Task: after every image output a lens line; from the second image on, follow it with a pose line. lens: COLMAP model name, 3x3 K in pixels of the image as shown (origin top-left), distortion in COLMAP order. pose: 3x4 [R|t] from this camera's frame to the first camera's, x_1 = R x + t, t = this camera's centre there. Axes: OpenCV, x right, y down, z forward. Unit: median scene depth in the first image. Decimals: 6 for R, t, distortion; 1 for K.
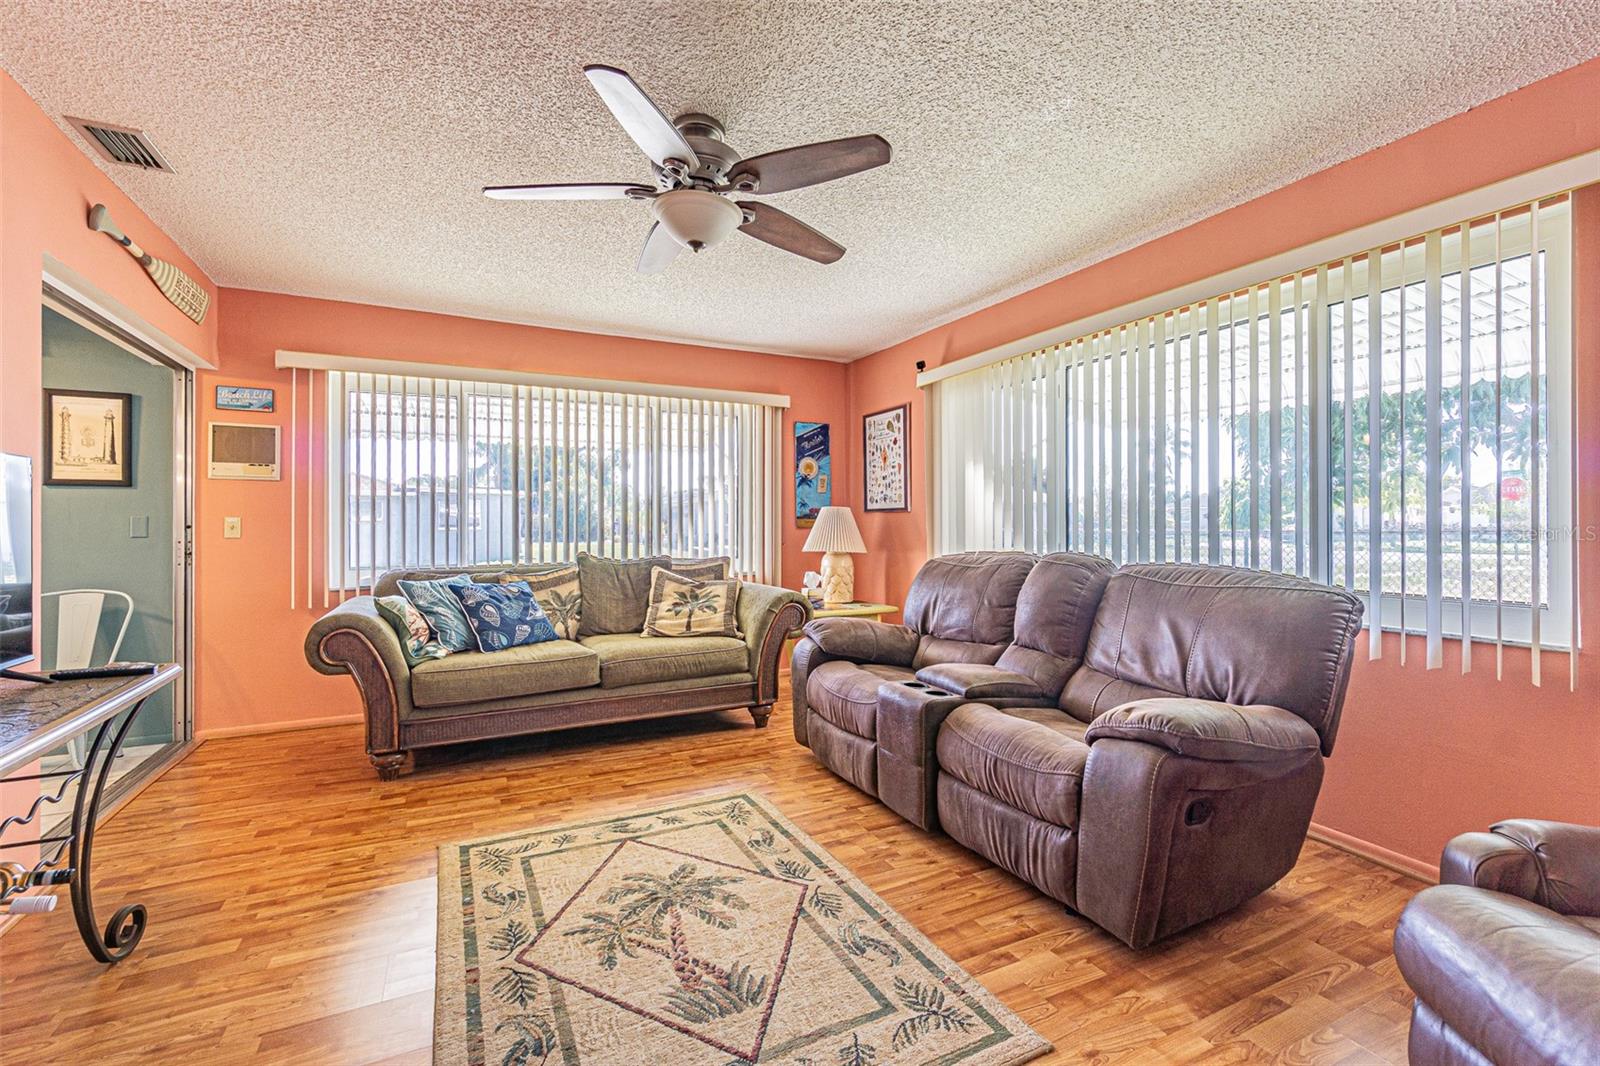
lens RADIAL K [[705.1, 0, 798.8], [0, 705.1, 529.0], [0, 0, 1]] dist [0.000951, 0.000306]
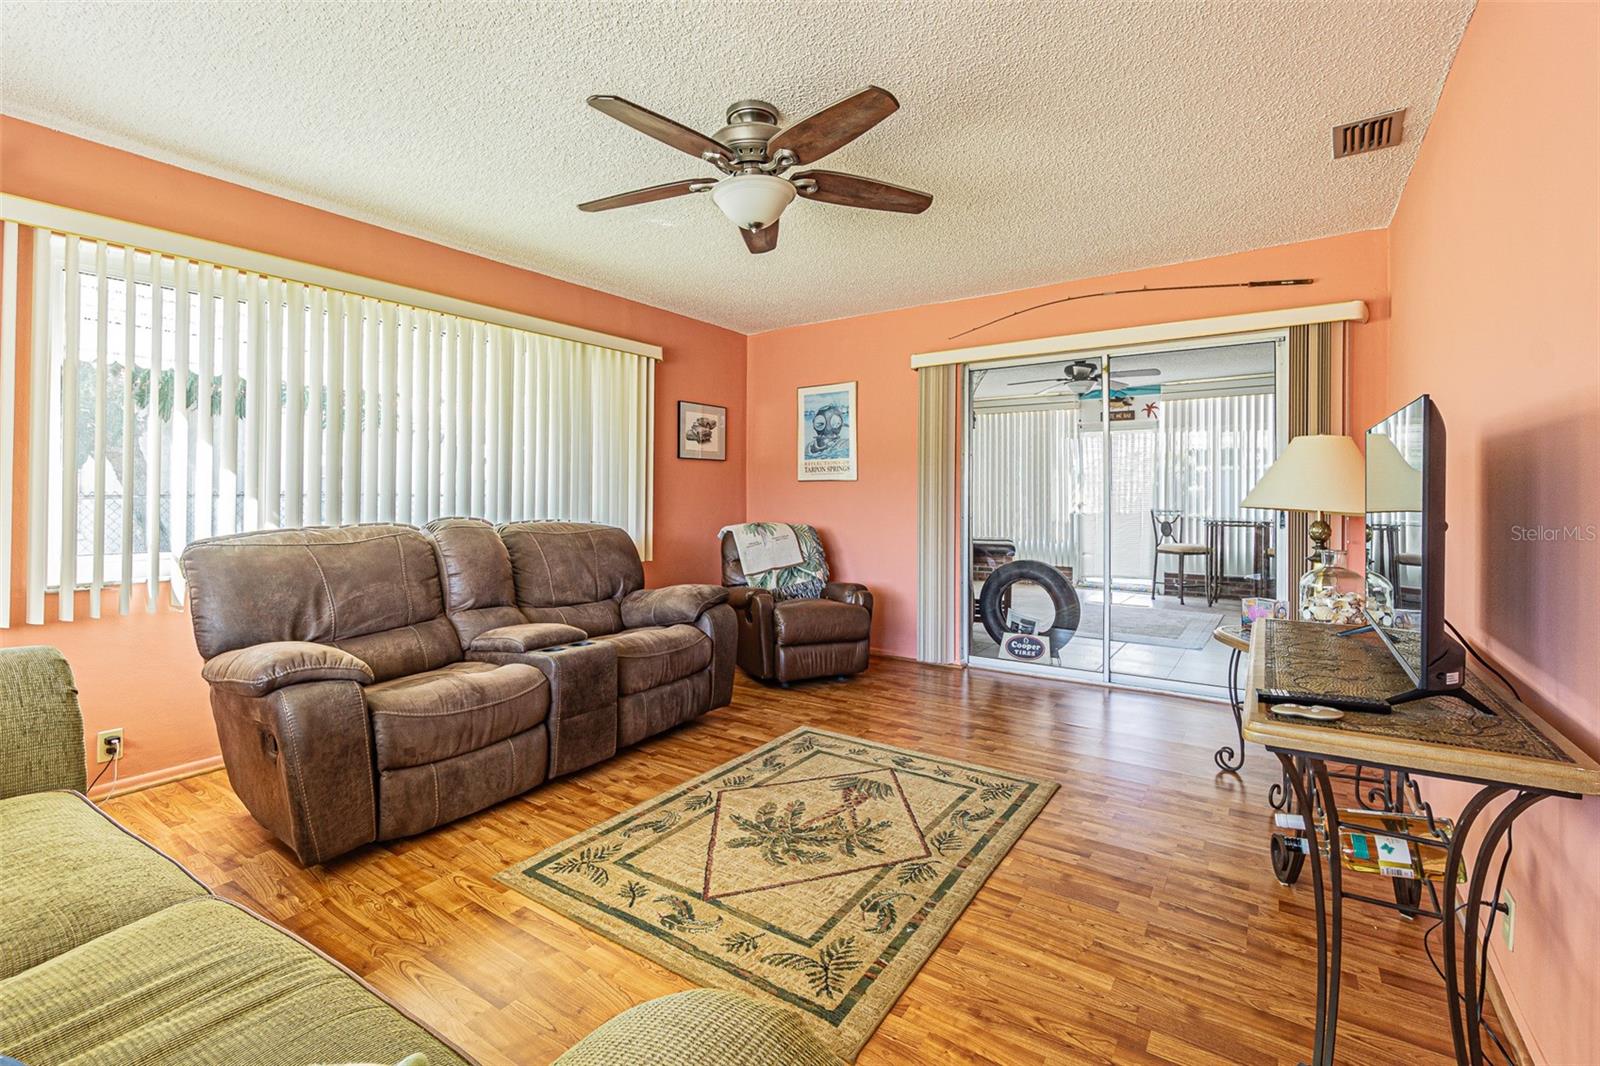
lens RADIAL K [[705.1, 0, 802.7], [0, 705.1, 490.8], [0, 0, 1]] dist [0.000951, 0.000306]
pose [[-0.501305, 0.004064, 0.865261, -1.102918], [-0.000861, 0.999986, -0.005196, -0.000239], [-0.865270, -0.003350, -0.501295, 1.484862]]
